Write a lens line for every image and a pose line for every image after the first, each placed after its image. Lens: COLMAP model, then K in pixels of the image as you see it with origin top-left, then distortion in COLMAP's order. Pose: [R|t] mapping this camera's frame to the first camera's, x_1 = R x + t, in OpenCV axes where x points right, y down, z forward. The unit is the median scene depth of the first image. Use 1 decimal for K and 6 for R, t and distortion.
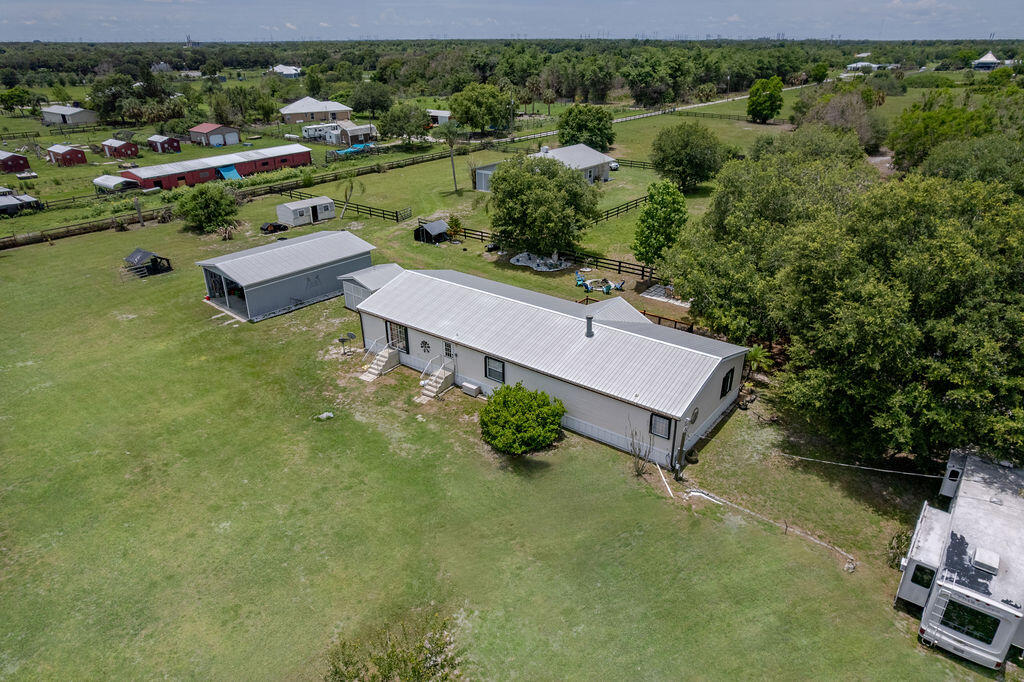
lens RADIAL K [[659.2, 0, 514.1], [0, 659.2, 337.7], [0, 0, 1]] dist [-0.079571, 0.071569]
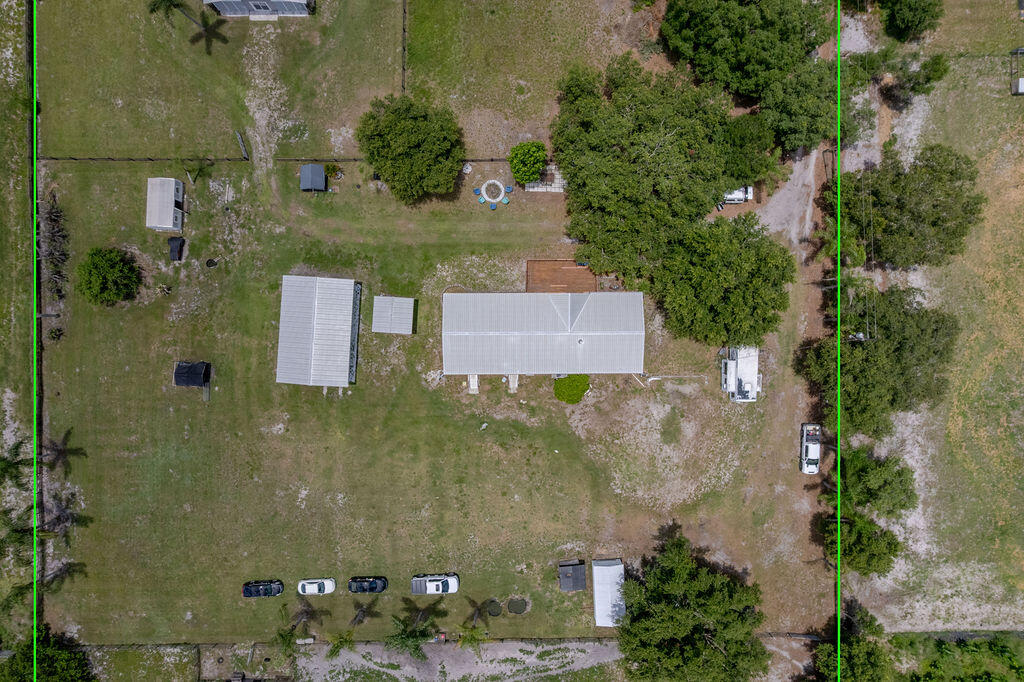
lens RADIAL K [[659.2, 0, 513.8], [0, 659.2, 344.6], [0, 0, 1]] dist [-0.079571, 0.071569]
pose [[0.788568, -0.614948, 0.000094, -0.045004], [0.251015, 0.322024, 0.912848, -1.600180], [-0.561385, -0.719819, 0.408299, 0.233455]]
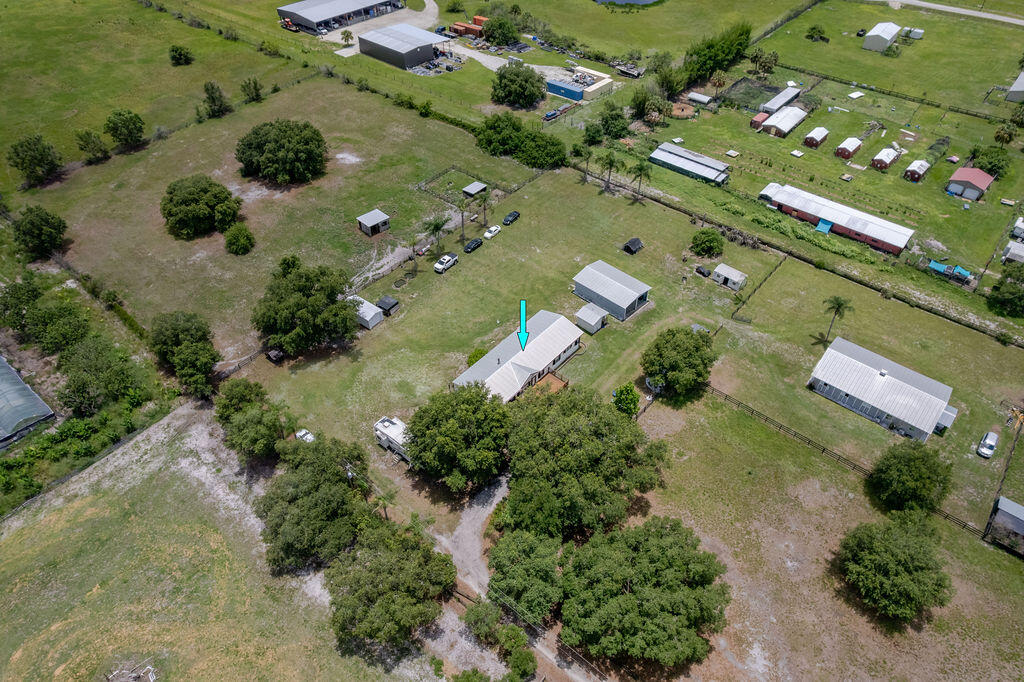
lens RADIAL K [[659.2, 0, 515.4], [0, 659.2, 340.1], [0, 0, 1]] dist [-0.079571, 0.071569]
pose [[-0.041314, 0.691398, -0.721292, 1.779696], [-0.416904, 0.644132, 0.641315, -1.636753], [0.908011, 0.327205, 0.261634, 0.229981]]
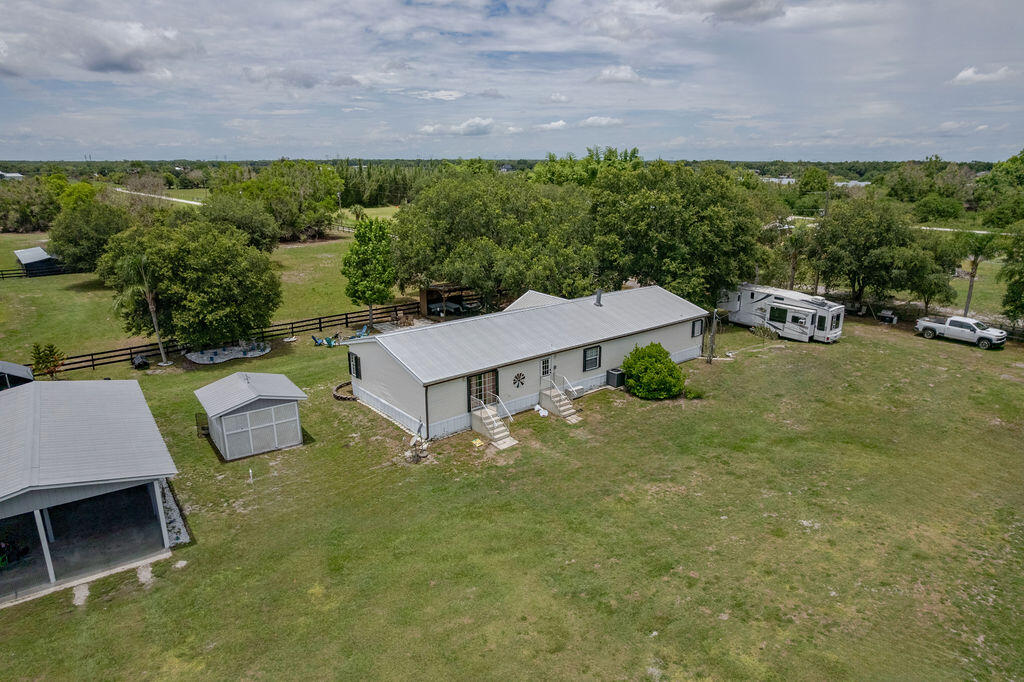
lens RADIAL K [[659.2, 0, 516.2], [0, 659.2, 339.7], [0, 0, 1]] dist [-0.079571, 0.071569]
pose [[0.223703, -0.255706, 0.940517, -0.870188], [0.406270, 0.901606, 0.148496, -0.152916], [-0.885947, 0.348885, 0.305578, 0.663021]]
